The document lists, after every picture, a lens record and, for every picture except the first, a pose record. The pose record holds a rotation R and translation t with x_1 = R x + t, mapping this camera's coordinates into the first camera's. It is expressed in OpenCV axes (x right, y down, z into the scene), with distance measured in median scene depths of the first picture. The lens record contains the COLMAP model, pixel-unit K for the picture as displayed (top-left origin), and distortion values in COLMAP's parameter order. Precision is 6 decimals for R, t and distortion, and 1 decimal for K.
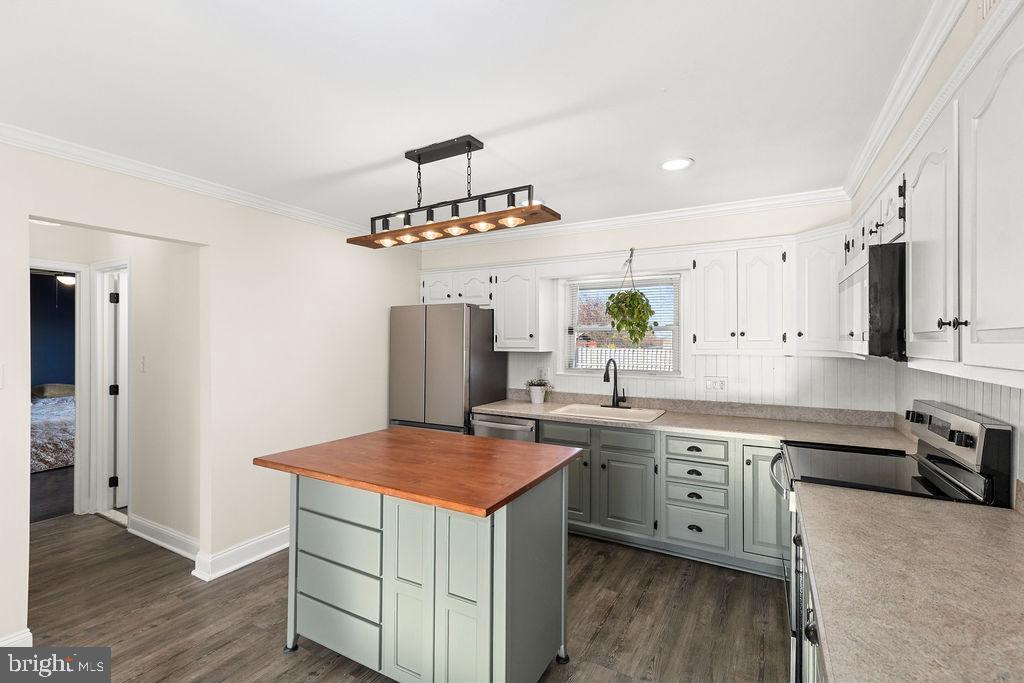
lens RADIAL K [[461.3, 0, 514.3], [0, 461.3, 340.4], [0, 0, 1]] dist [0.012024, -0.001854]
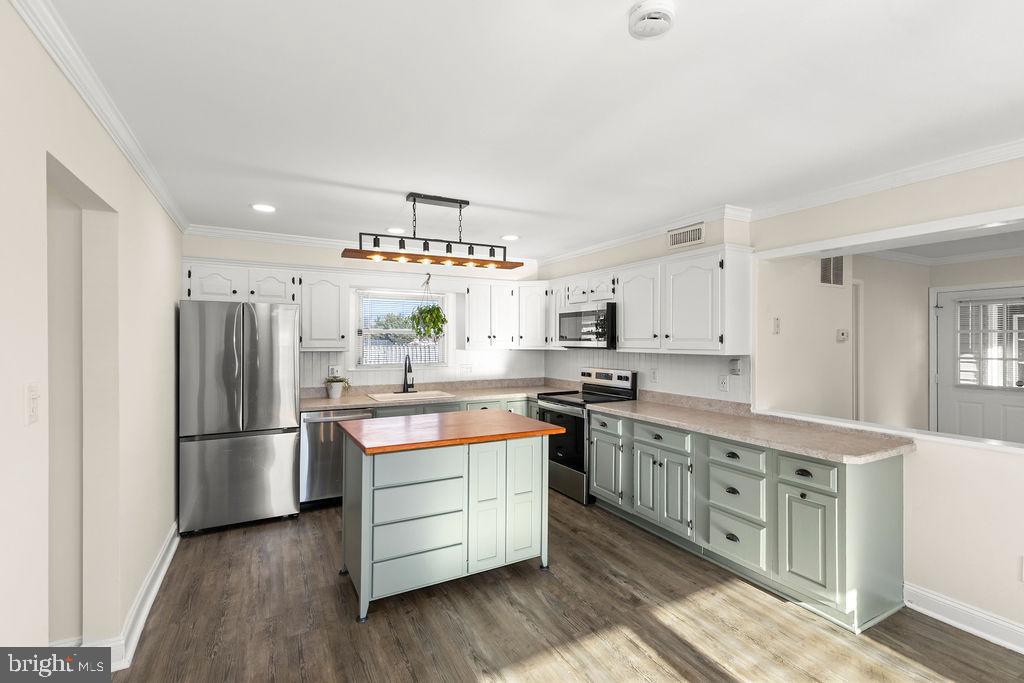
lens RADIAL K [[461.3, 0, 512.0], [0, 461.3, 340.7], [0, 0, 1]] dist [0.012024, -0.001854]
pose [[0.532978, -0.003926, 0.846120, -0.754541], [-0.000889, 0.999986, 0.005200, -0.007367], [-0.846128, -0.003524, 0.532967, 0.063582]]
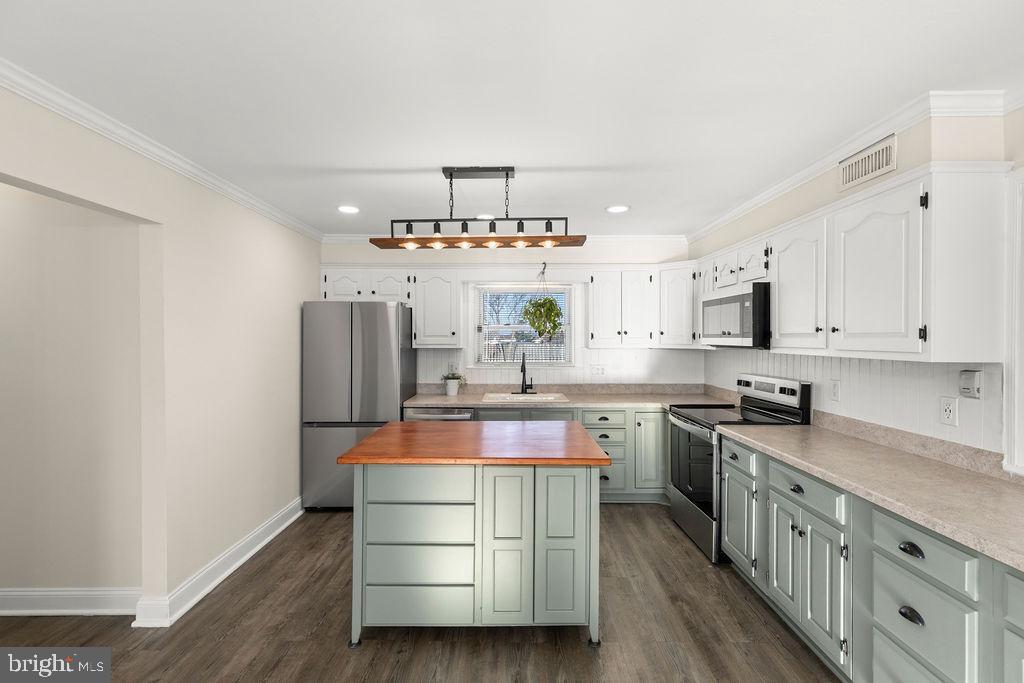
lens RADIAL K [[461.3, 0, 513.0], [0, 461.3, 340.1], [0, 0, 1]] dist [0.012024, -0.001854]
pose [[0.871503, -0.005468, 0.490359, -0.412636], [0.001581, 0.999964, 0.008341, -0.003593], [-0.490387, -0.006494, 0.871481, -0.027561]]
